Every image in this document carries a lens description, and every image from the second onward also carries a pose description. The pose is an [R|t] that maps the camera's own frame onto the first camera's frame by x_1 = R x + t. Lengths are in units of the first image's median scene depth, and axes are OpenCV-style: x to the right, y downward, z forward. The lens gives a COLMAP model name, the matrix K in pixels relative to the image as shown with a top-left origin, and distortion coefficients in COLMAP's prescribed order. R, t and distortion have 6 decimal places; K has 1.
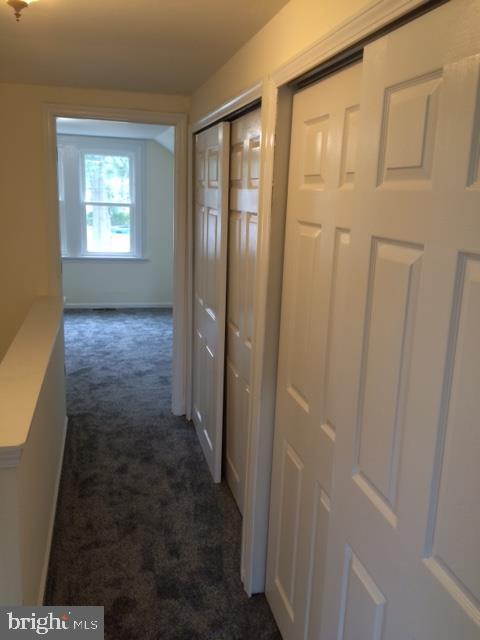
lens RADIAL K [[551.8, 0, 238.5], [0, 551.8, 317.6], [0, 0, 1]] dist [0.089228, -0.125000]
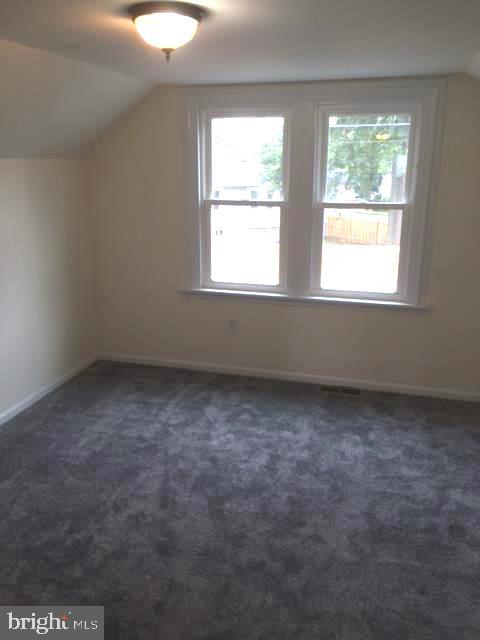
lens RADIAL K [[551.8, 0, 238.5], [0, 551.8, 317.6], [0, 0, 1]] dist [0.089228, -0.125000]
pose [[0.864995, 0.097957, -0.492127, -0.067222], [-0.084258, 0.995189, 0.049993, -0.122290], [0.494656, -0.001778, 0.869087, 0.509447]]
